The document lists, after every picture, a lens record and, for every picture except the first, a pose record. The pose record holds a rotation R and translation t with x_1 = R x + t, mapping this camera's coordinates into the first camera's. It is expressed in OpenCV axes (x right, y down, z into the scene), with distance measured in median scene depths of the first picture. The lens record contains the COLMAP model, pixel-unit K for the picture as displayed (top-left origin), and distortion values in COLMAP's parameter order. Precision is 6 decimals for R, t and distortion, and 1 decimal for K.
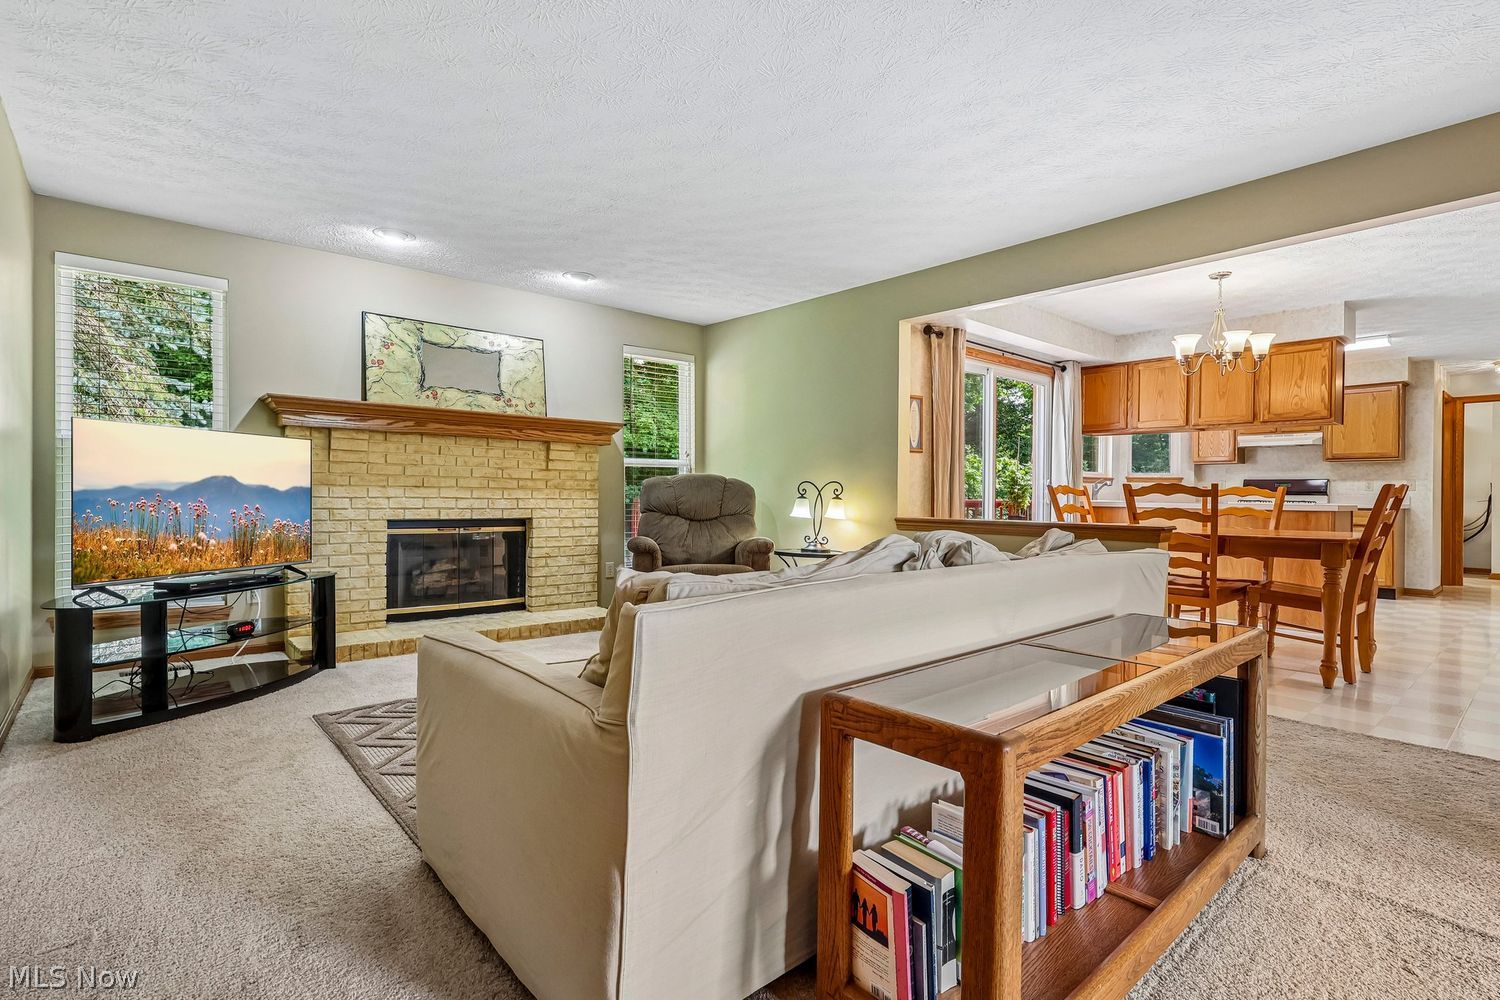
lens RADIAL K [[722.9, 0, 743.6], [0, 722.9, 500.2], [0, 0, 1]] dist [-0.001753, 0.001774]
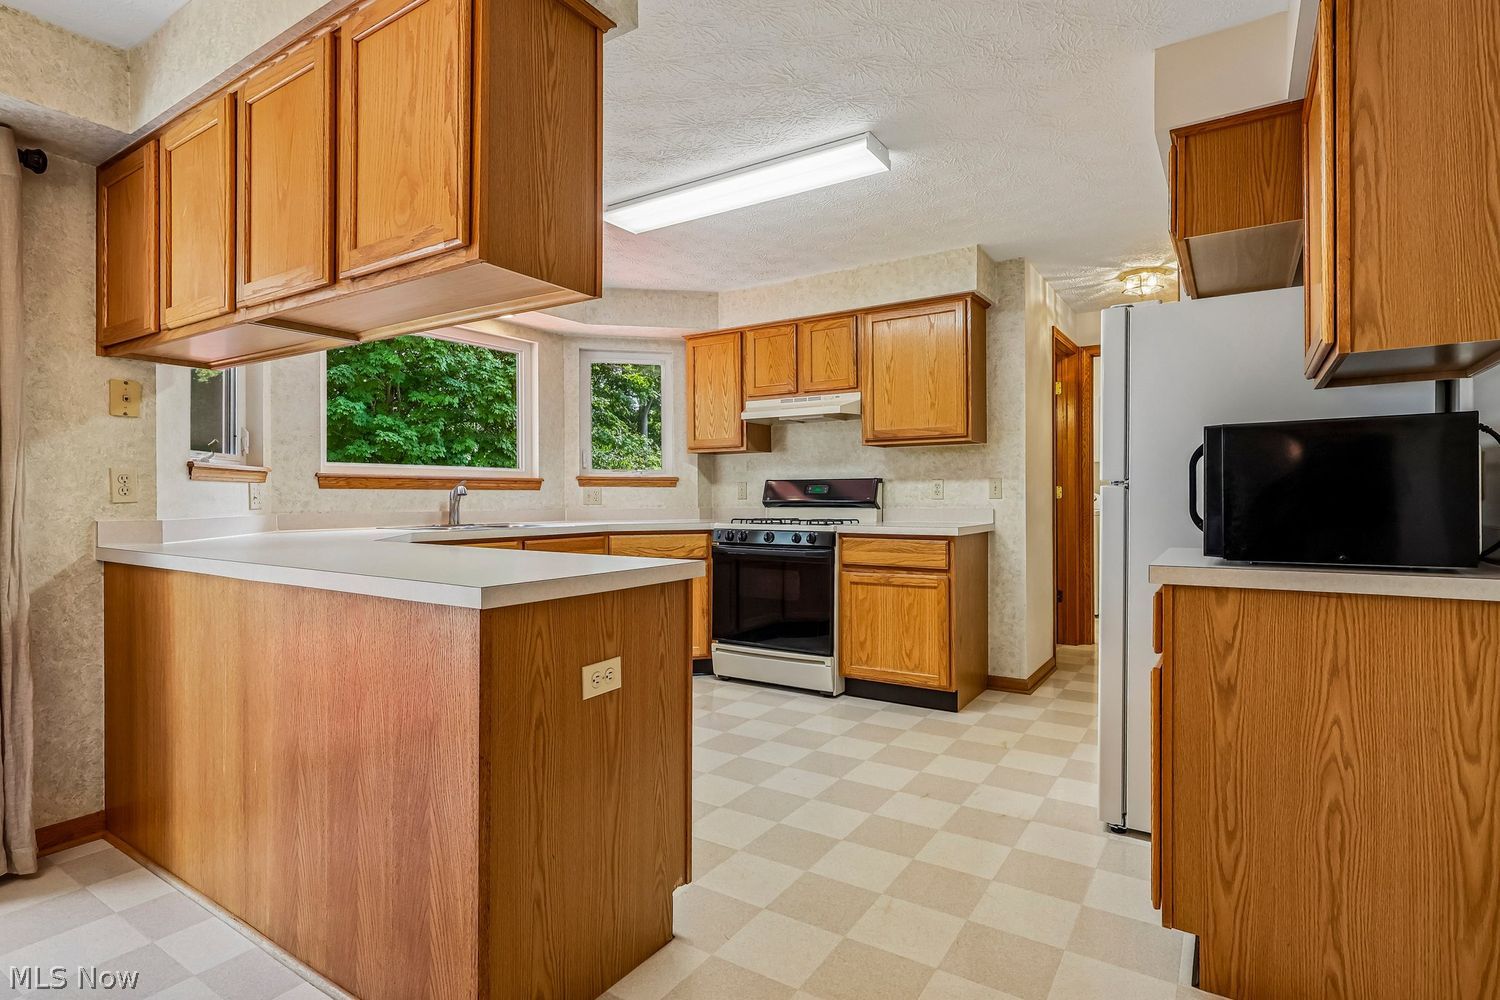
lens RADIAL K [[755.2, 0, 720.2], [0, 755.2, 508.4], [0, 0, 1]] dist [-0.004313, 0.004241]
pose [[0.965651, -0.016626, 0.259309, 0.574116], [0.014691, 0.999848, 0.009398, -0.014016], [-0.259426, -0.005266, 0.965749, 0.500979]]
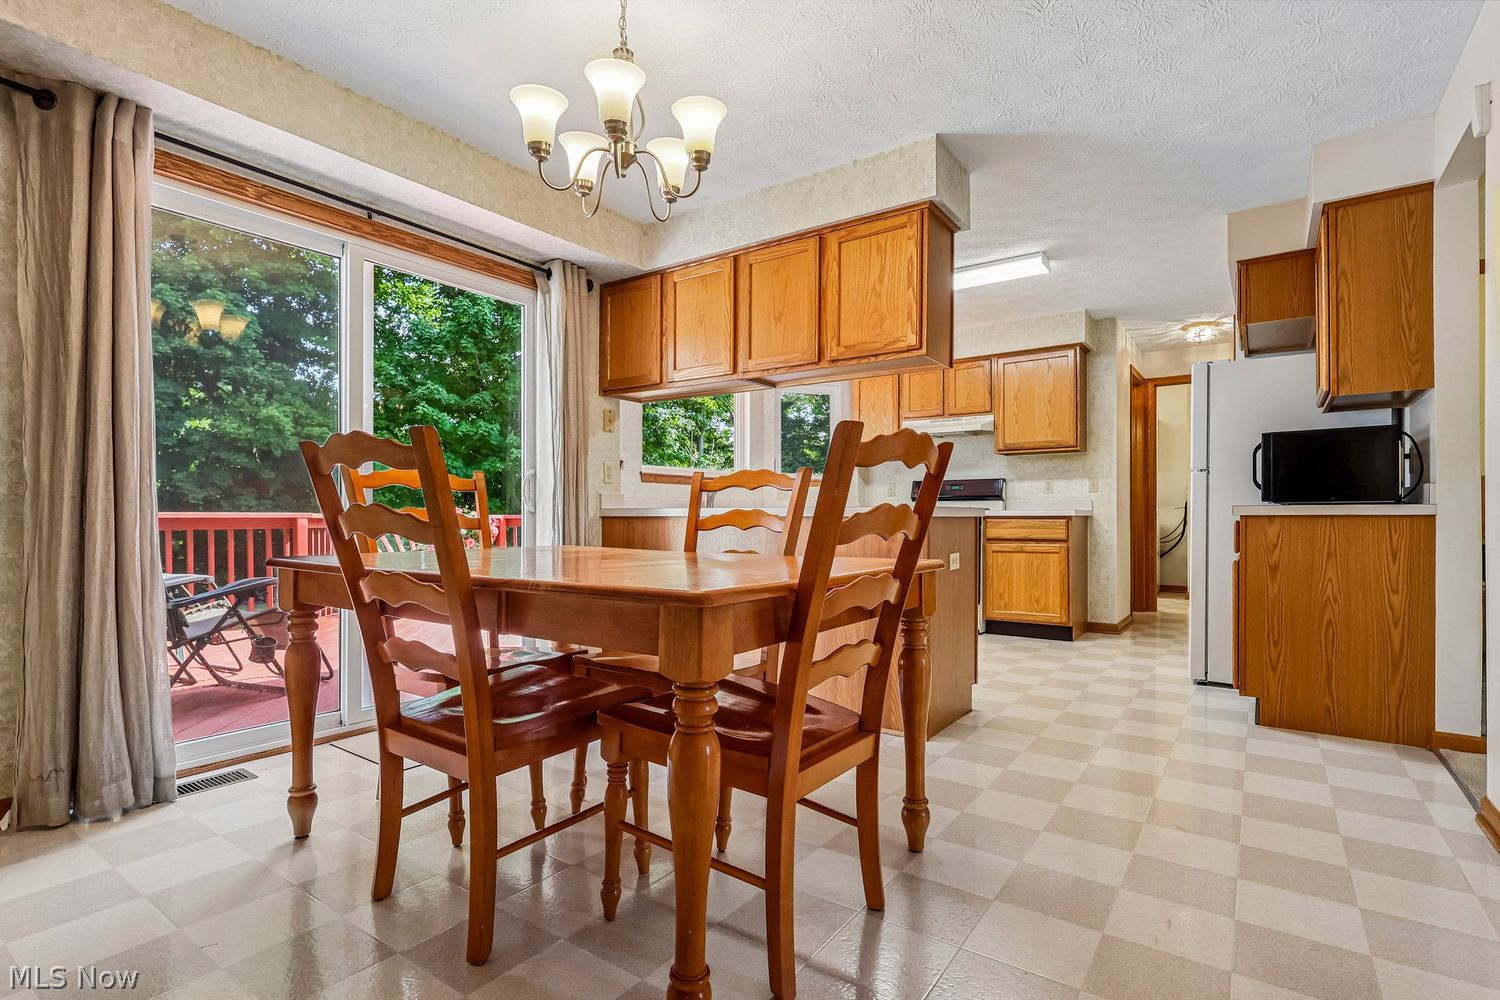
lens RADIAL K [[722.9, 0, 751.2], [0, 722.9, 525.4], [0, 0, 1]] dist [-0.001753, 0.001774]
pose [[0.969818, -0.016124, 0.243295, 0.393439], [0.014445, 0.999858, 0.008682, 0.010022], [-0.243401, -0.004906, 0.969913, 0.355584]]
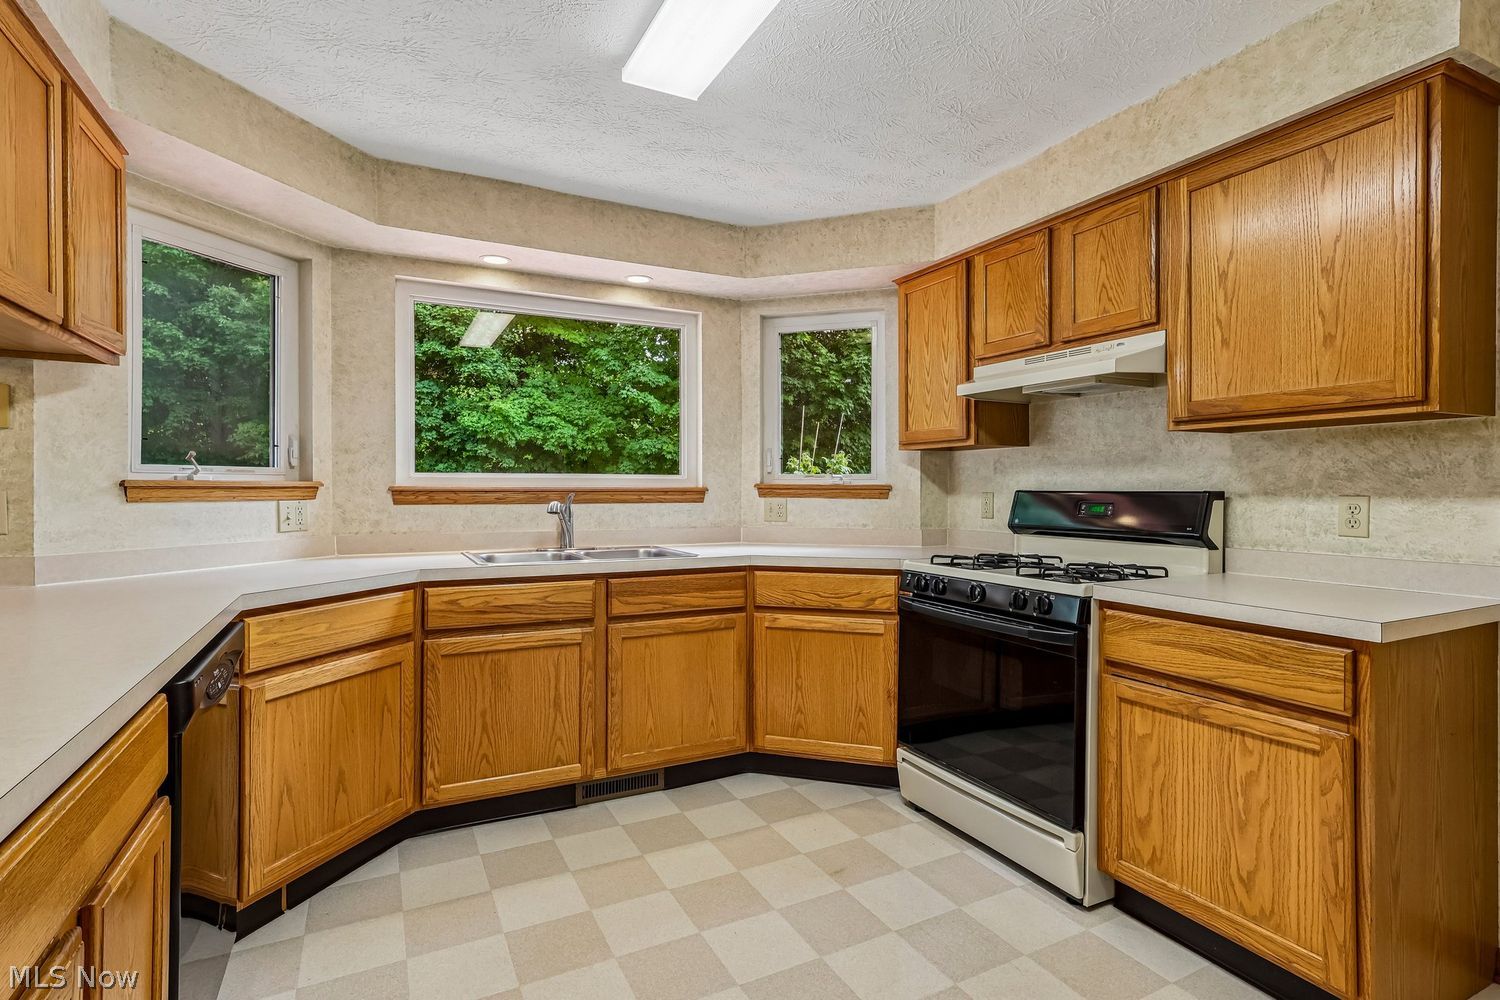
lens RADIAL K [[722.9, 0, 737.6], [0, 722.9, 496.8], [0, 0, 1]] dist [-0.001753, 0.001774]
pose [[0.972415, -0.005833, -0.233183, 0.730225], [0.006069, 0.999982, 0.000294, -0.029823], [0.233177, -0.001701, 0.972433, 0.708384]]
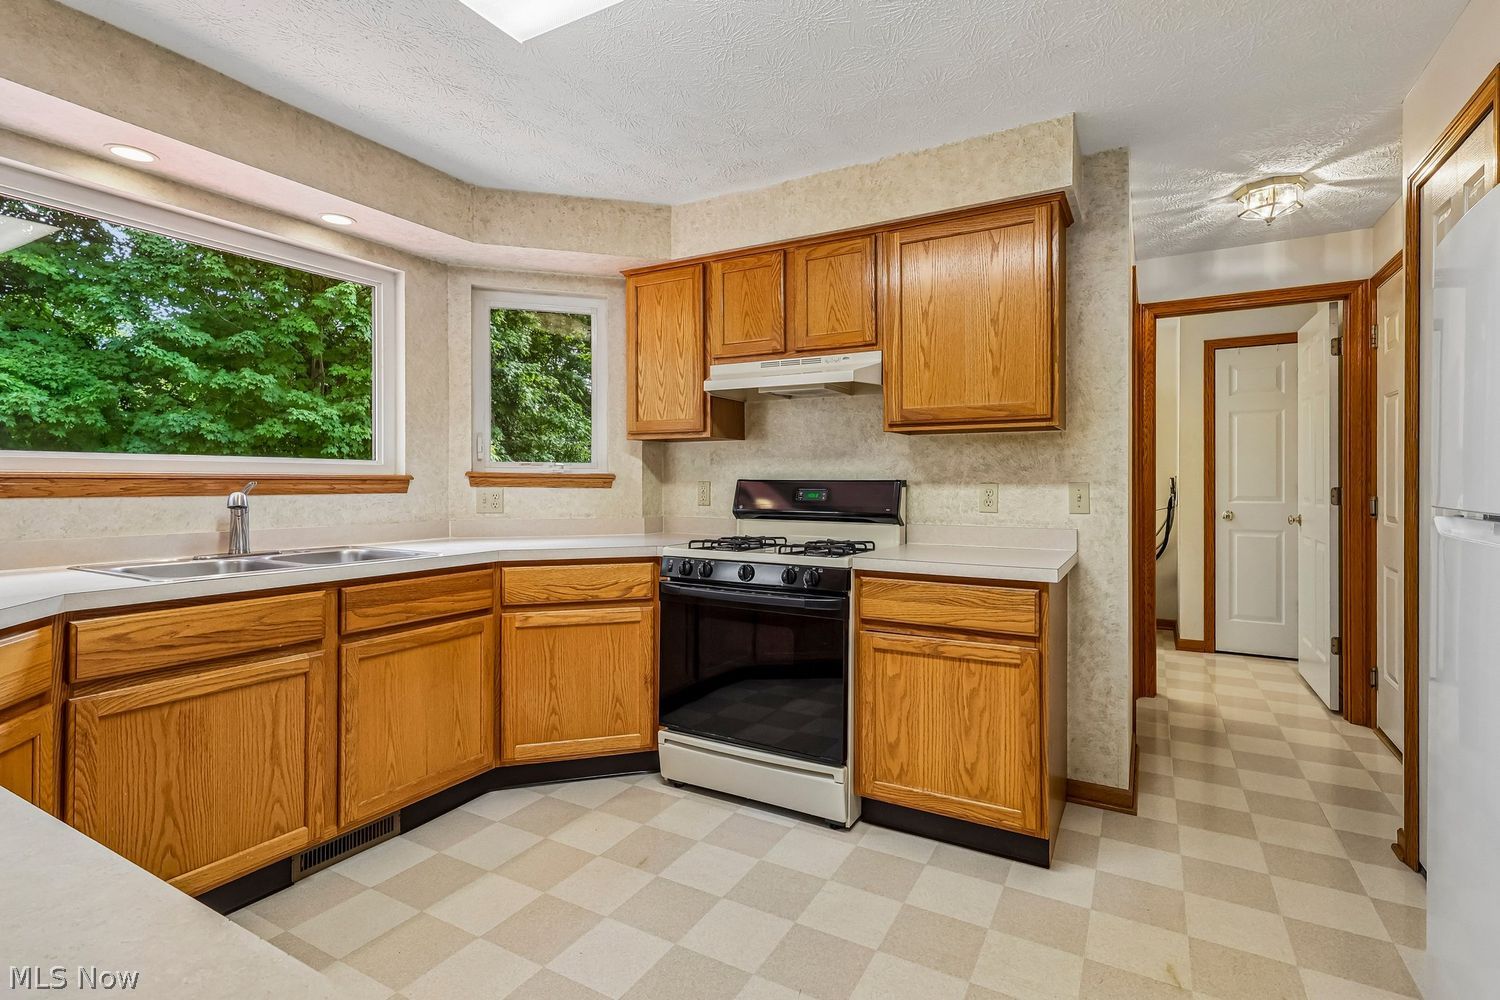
lens RADIAL K [[722.9, 0, 758.2], [0, 722.9, 483.7], [0, 0, 1]] dist [-0.001753, 0.001774]
pose [[0.936067, -0.008434, 0.351721, 0.641589], [0.008888, 0.999960, 0.000322, -0.029538], [-0.351710, 0.002824, 0.936105, 0.713171]]
